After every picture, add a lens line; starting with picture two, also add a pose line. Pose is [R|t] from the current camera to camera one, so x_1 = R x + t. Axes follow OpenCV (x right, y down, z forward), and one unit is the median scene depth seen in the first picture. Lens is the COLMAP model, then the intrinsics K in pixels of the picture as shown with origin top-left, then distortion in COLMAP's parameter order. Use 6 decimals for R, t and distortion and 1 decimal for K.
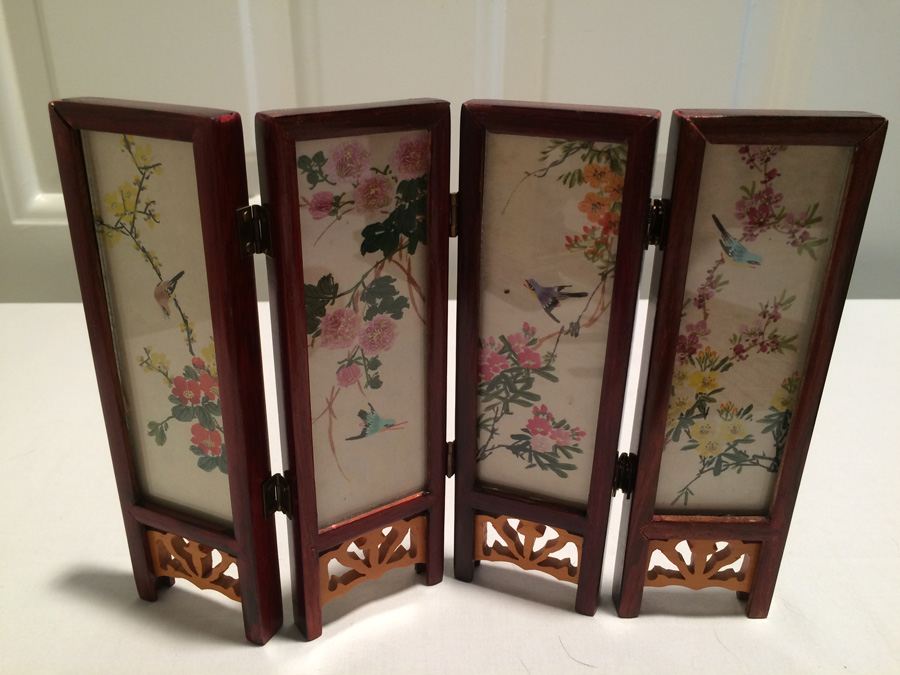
lens RADIAL K [[785.0, 0, 450.0], [0, 785.0, 337.5], [0, 0, 1]] dist [0.063290, -0.000094]
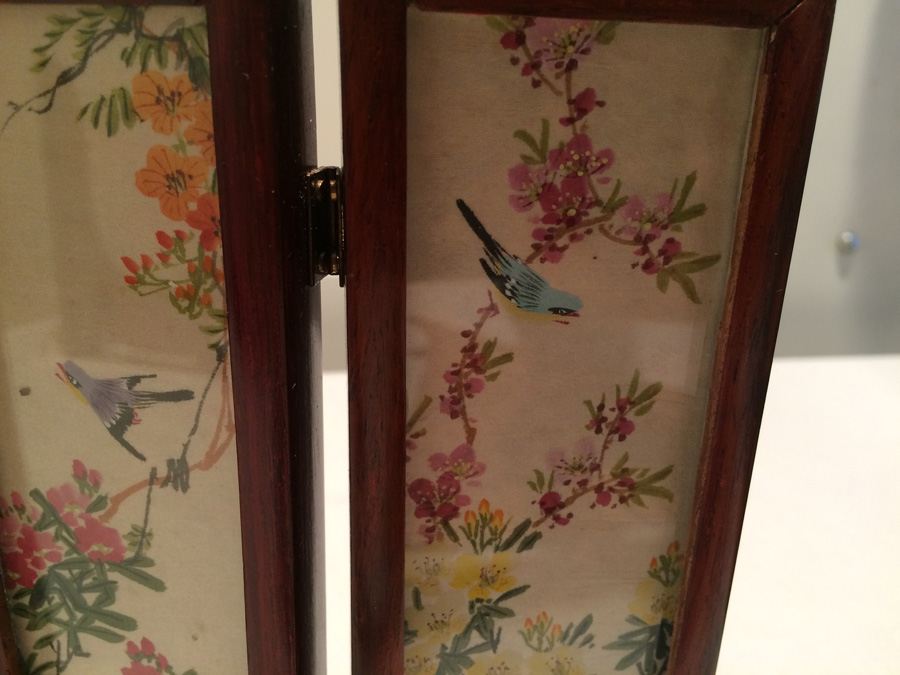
lens RADIAL K [[789.3, 0, 450.0], [0, 789.3, 337.5], [0, 0, 1]] dist [0.076741, -0.138831]
pose [[0.993986, -0.028444, 0.105746, 0.262063], [0.036267, 0.996686, -0.072811, -0.048201], [-0.103325, 0.076208, 0.991724, 0.549127]]
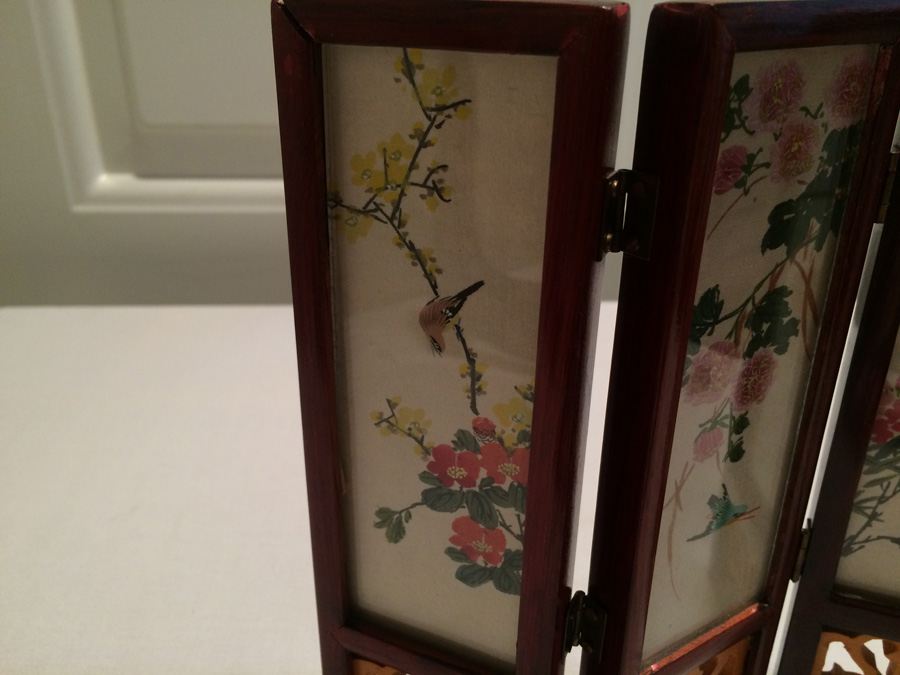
lens RADIAL K [[789.3, 0, 450.0], [0, 789.3, 337.5], [0, 0, 1]] dist [0.076741, -0.138831]
pose [[0.999997, 0.001193, -0.002336, -0.331535], [-0.001151, 0.999833, 0.018228, -0.047965], [0.002357, -0.018225, 0.999831, 0.361951]]
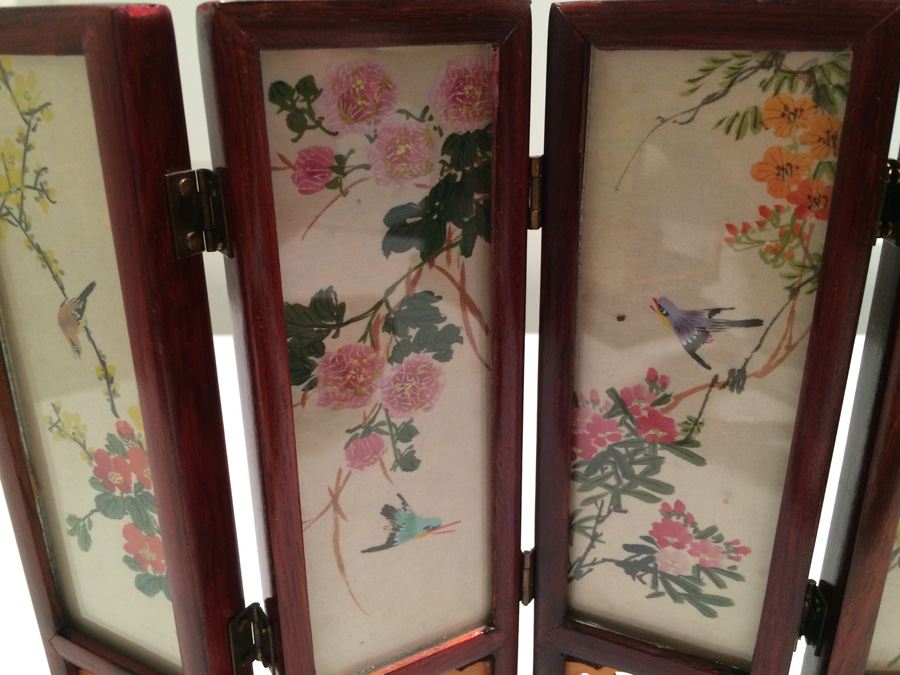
lens RADIAL K [[786.7, 0, 458.4], [0, 786.7, 338.9], [0, 0, 1]] dist [0.091200, -0.141332]
pose [[0.996602, 0.005308, -0.082193, -0.004024], [-0.008834, 0.999053, -0.042603, -0.014598], [0.081889, 0.043184, 0.995705, 0.376804]]
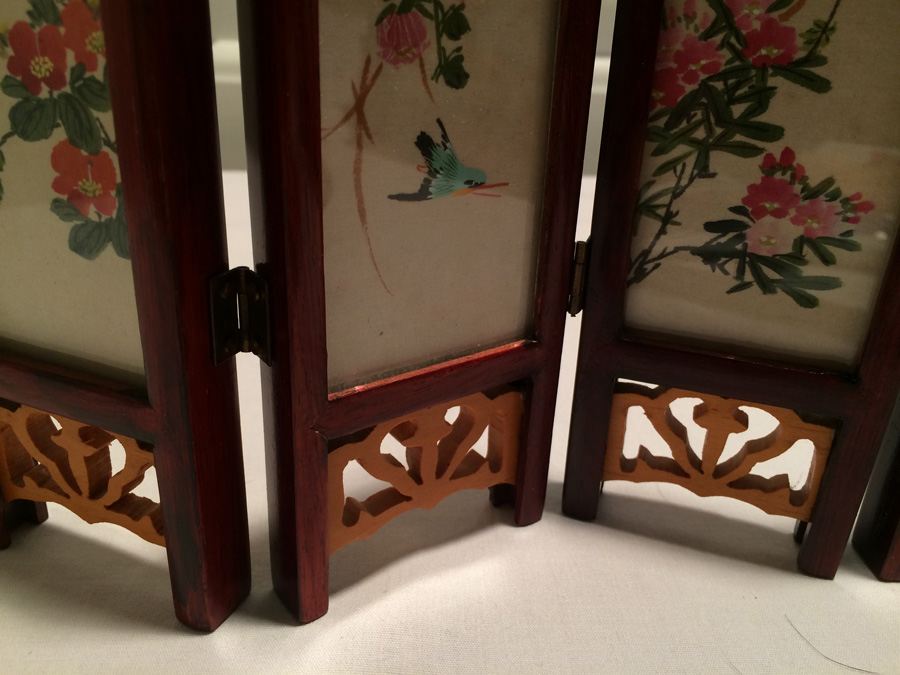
lens RADIAL K [[789.3, 0, 450.0], [0, 789.3, 337.5], [0, 0, 1]] dist [0.076741, -0.138831]
pose [[0.999196, 0.013441, 0.037767, -0.115386], [-0.013504, 0.999908, 0.001422, 0.217720], [-0.037744, -0.001931, 0.999286, 0.539341]]
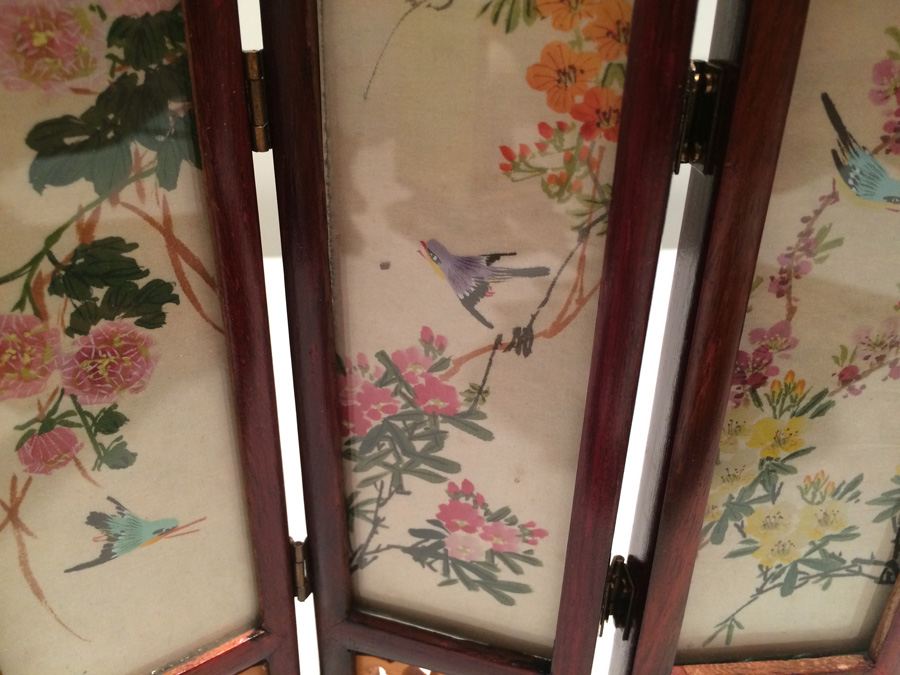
lens RADIAL K [[789.3, 0, 450.0], [0, 789.3, 337.5], [0, 0, 1]] dist [0.076741, -0.138831]
pose [[0.998636, -0.020612, 0.047969, 0.089518], [0.017194, 0.997356, 0.070604, -0.048567], [-0.049298, -0.069683, 0.996350, 0.511995]]
